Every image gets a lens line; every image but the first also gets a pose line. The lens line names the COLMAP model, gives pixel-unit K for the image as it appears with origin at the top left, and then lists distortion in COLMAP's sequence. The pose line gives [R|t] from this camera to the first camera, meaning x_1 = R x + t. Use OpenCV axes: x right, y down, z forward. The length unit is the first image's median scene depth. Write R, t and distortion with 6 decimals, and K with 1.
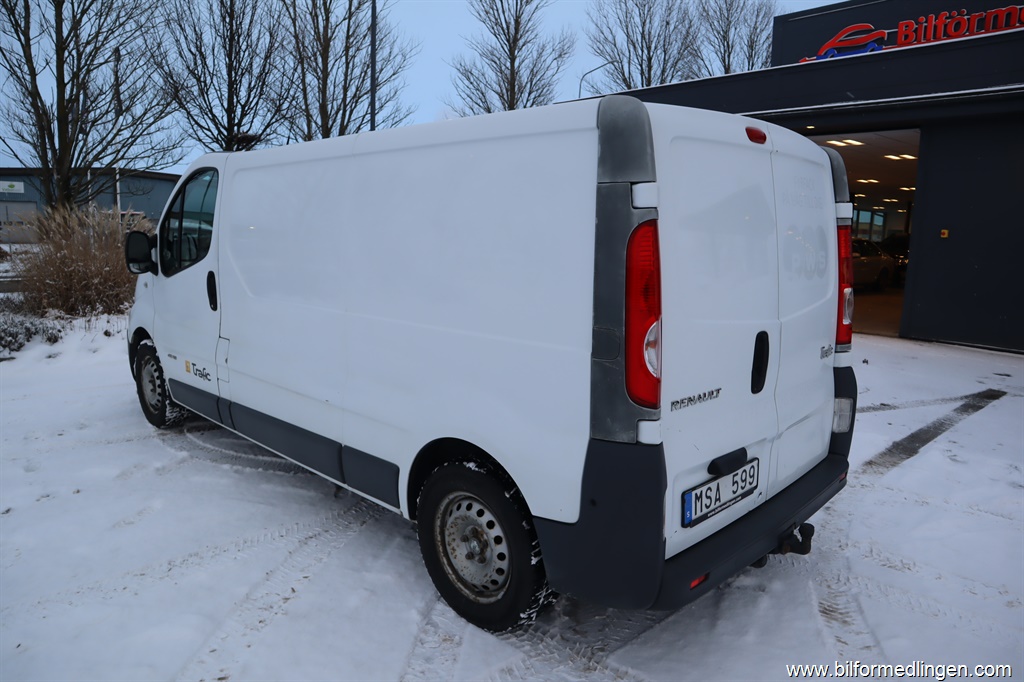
lens RADIAL K [[703.2, 0, 509.5], [0, 703.2, 341.5], [0, 0, 1]] dist [-0.095854, 0.036913]
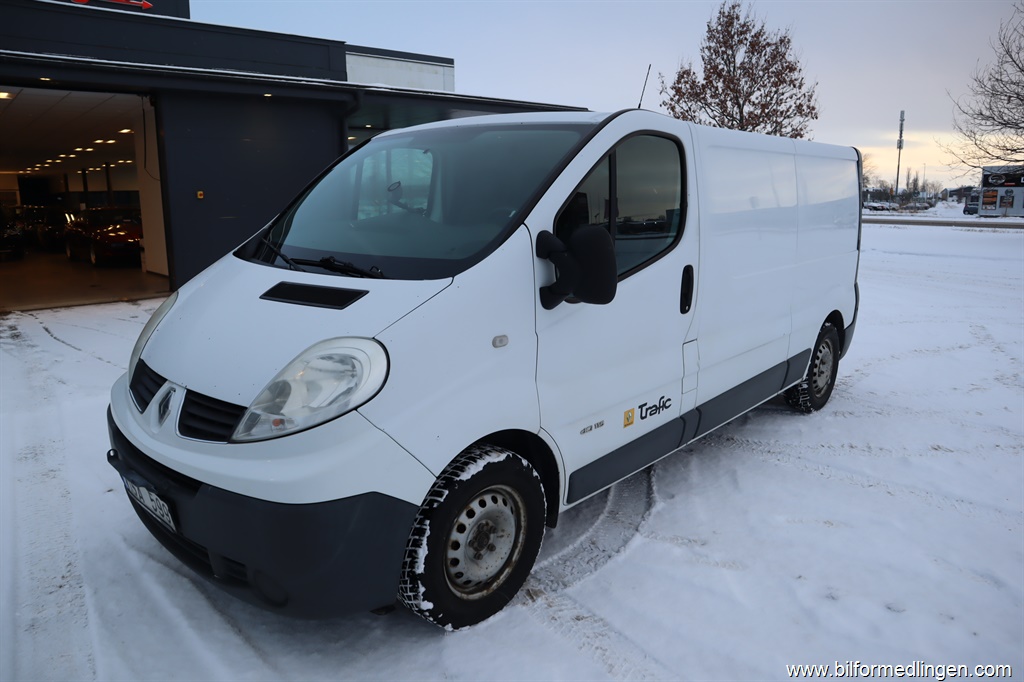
lens RADIAL K [[703.2, 0, 514.0], [0, 703.2, 338.7], [0, 0, 1]] dist [-0.095854, 0.036913]
pose [[-0.031944, -0.226012, 0.973601, -1.212171], [0.167634, 0.959088, 0.228143, -0.234678], [-0.985332, 0.170496, 0.007250, 1.178790]]
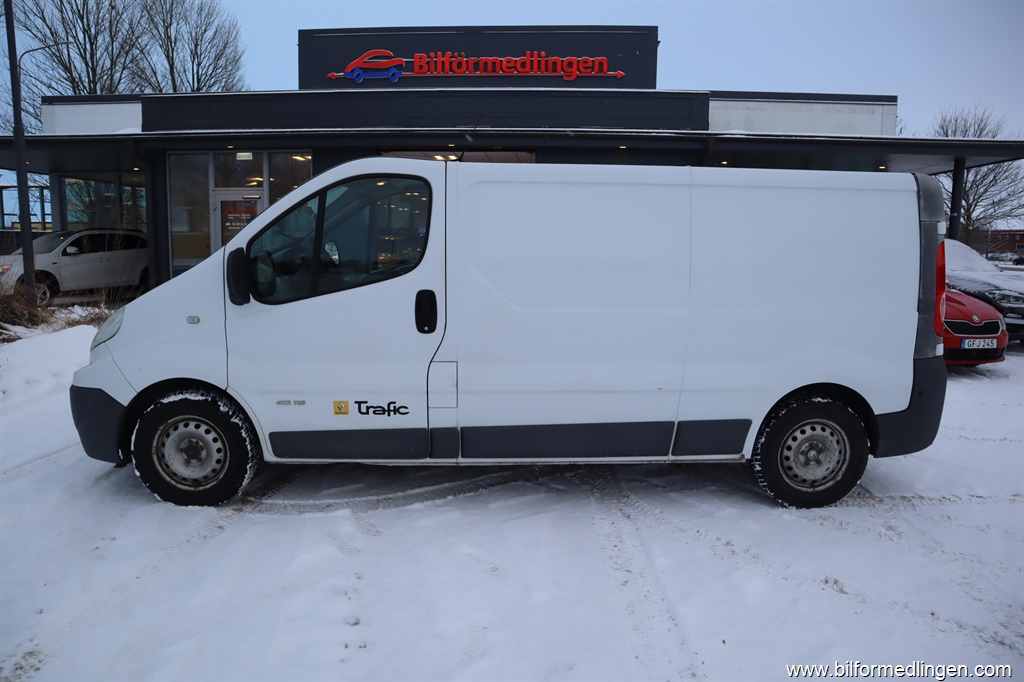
lens RADIAL K [[703.2, 0, 516.8], [0, 703.2, 336.8], [0, 0, 1]] dist [-0.095854, 0.036913]
pose [[0.682976, -0.114840, 0.721357, -0.995511], [0.120022, 0.991784, 0.044256, -0.066015], [-0.720513, 0.056353, 0.691148, 0.272574]]
